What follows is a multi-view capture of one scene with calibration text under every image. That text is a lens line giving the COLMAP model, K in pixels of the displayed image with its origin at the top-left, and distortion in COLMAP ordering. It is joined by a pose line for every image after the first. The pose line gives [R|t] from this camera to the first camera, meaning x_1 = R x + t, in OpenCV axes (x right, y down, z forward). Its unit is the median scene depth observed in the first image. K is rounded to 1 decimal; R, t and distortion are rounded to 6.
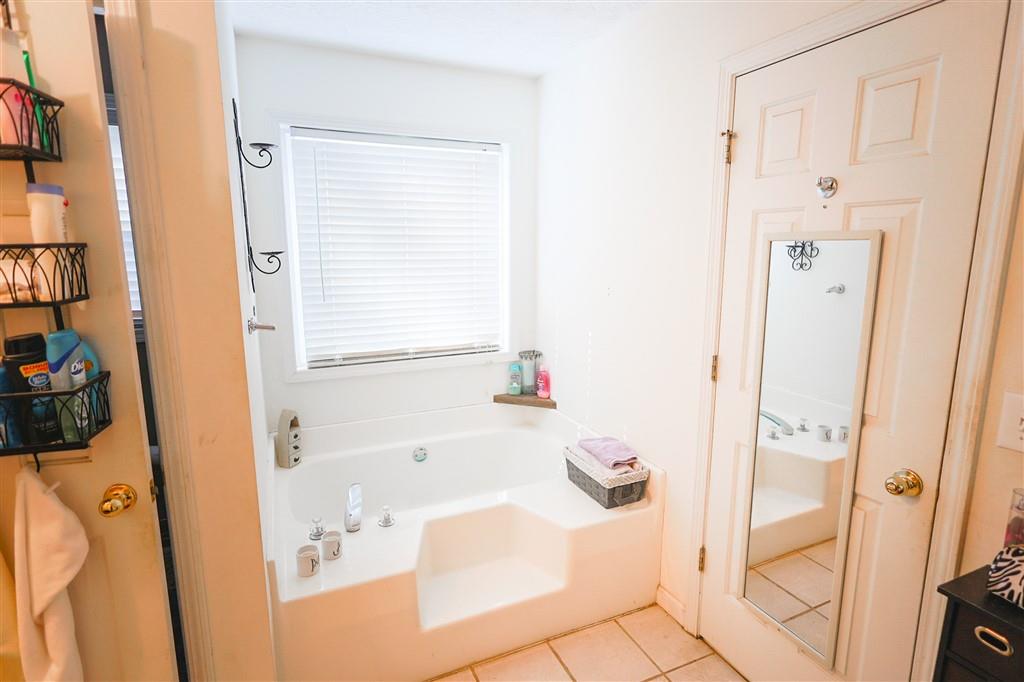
lens RADIAL K [[522.4, 0, 512.0], [0, 522.4, 341.0], [0, 0, 1]] dist [-0.005222, -0.000813]
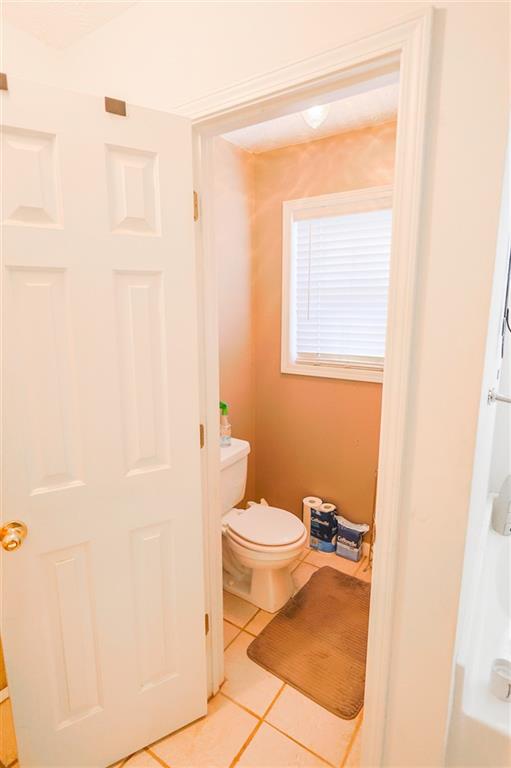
lens RADIAL K [[391.8, 0, 255.5], [0, 391.8, 384.0], [0, 0, 1]] dist [-0.005222, -0.000813]
pose [[0.524438, 0.147231, -0.838623, -0.130977], [-0.144509, 0.986038, 0.082742, -0.043751], [0.839096, 0.077795, 0.538392, 0.256022]]
